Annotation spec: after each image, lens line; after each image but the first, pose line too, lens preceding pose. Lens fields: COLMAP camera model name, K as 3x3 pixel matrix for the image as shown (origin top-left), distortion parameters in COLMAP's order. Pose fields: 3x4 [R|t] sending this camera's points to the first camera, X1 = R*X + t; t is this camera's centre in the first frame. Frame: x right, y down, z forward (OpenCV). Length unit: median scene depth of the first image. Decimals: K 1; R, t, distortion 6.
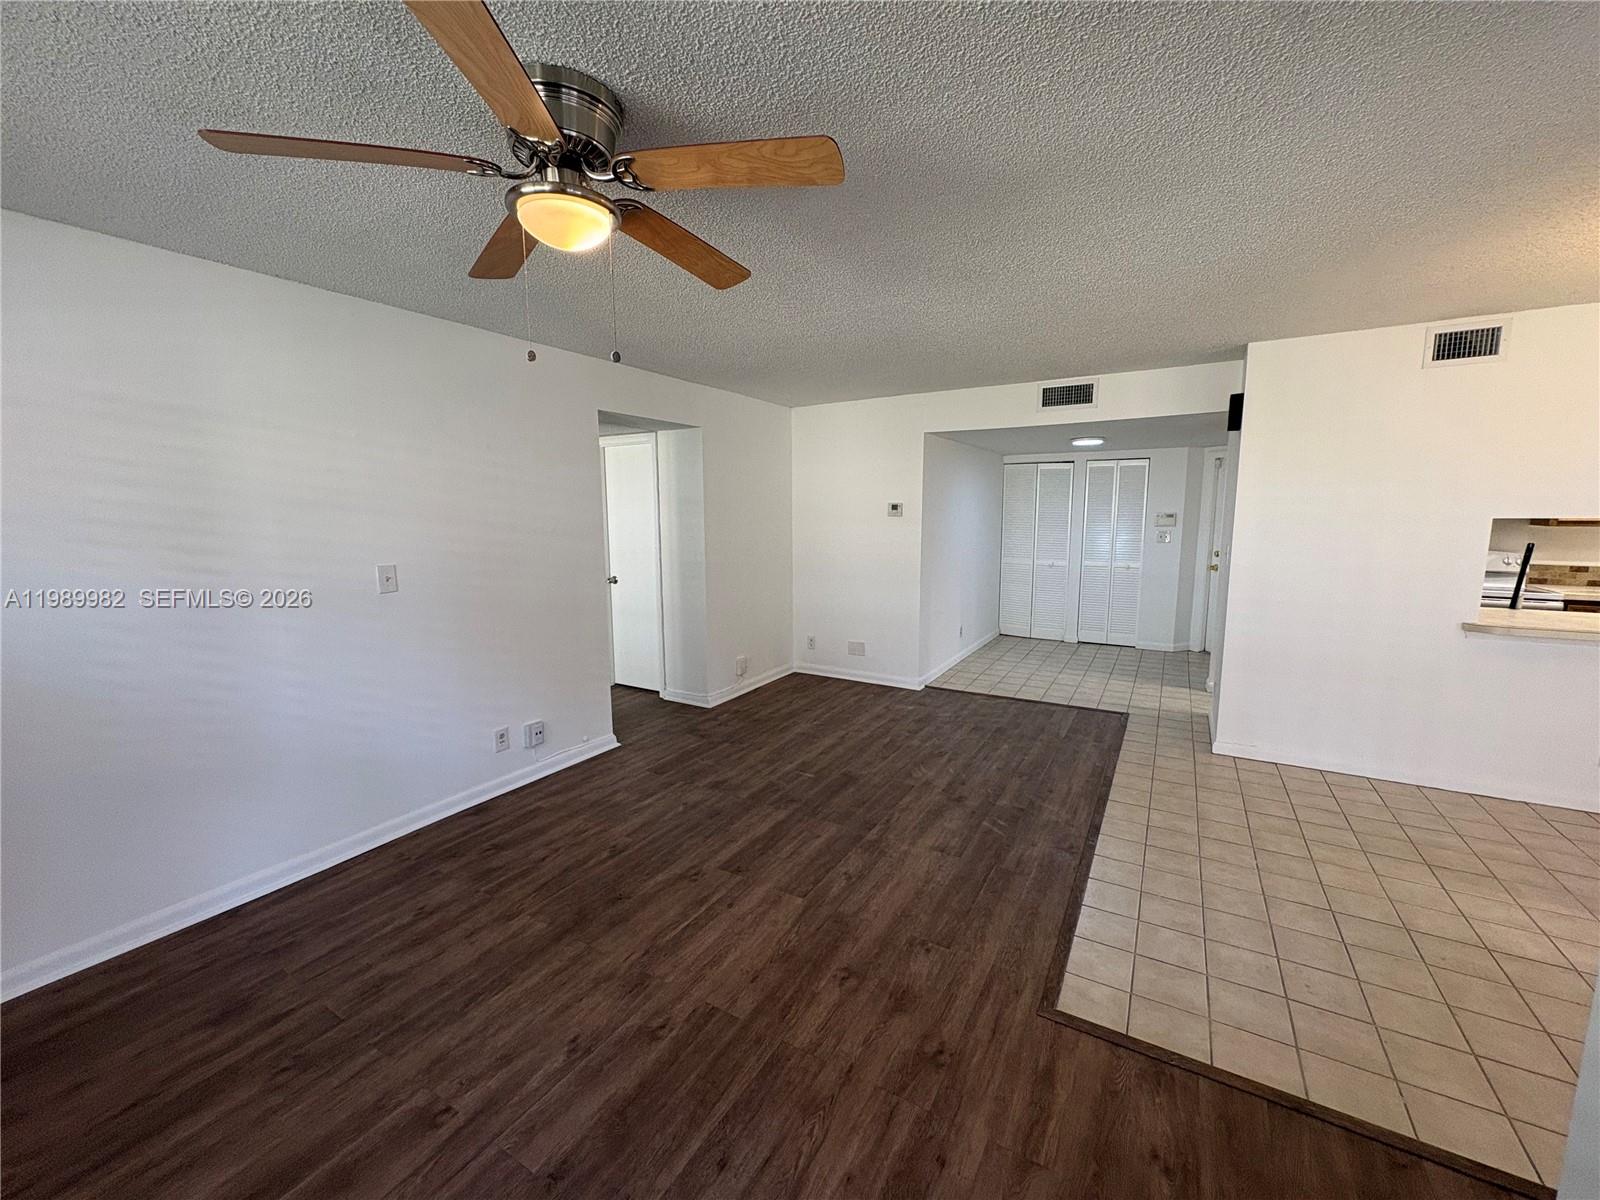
lens RADIAL K [[639.4, 0, 801.7], [0, 639.4, 593.9], [0, 0, 1]] dist [0.007089, -0.000009]
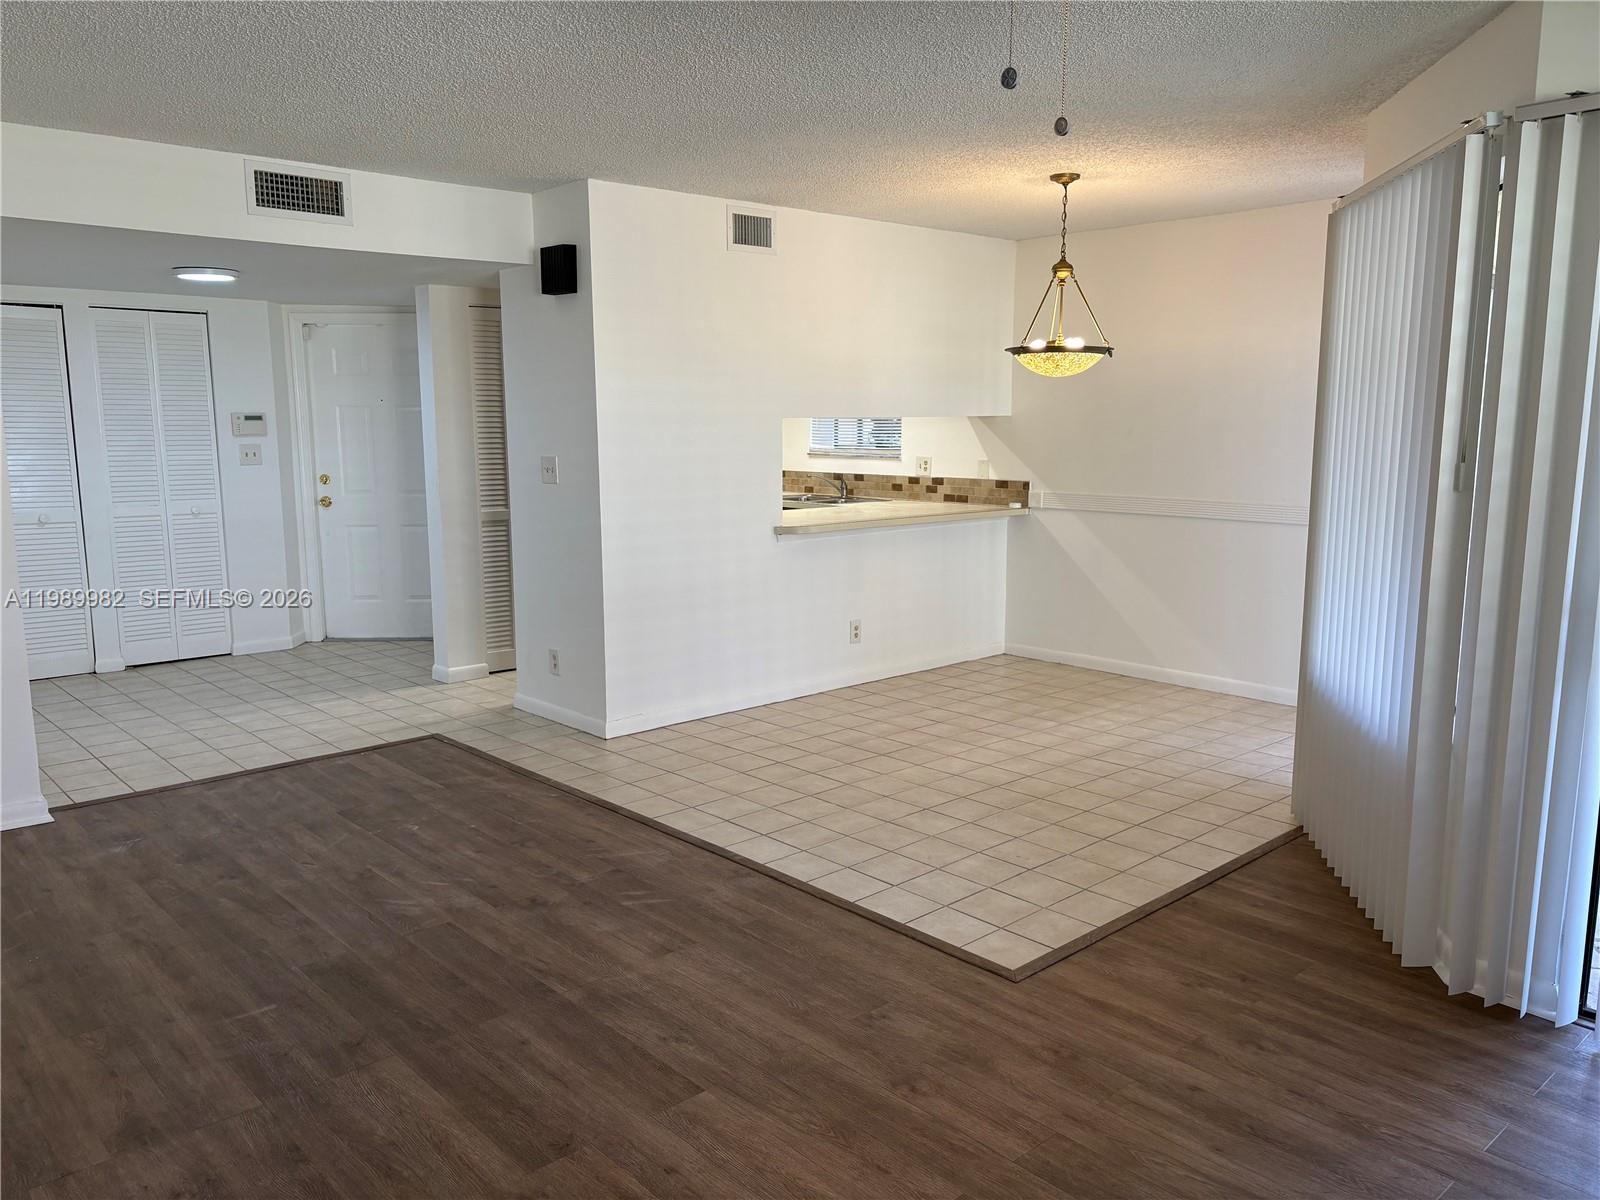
lens RADIAL K [[1201.5, 0, 800.3], [0, 1201.5, 605.5], [0, 0, 1]] dist [0.028576, -0.008944]
pose [[0.299205, -0.147551, 0.942711, -0.664361], [0.123852, 0.985619, 0.114958, -0.038384], [-0.946117, 0.082361, 0.313177, 0.409036]]
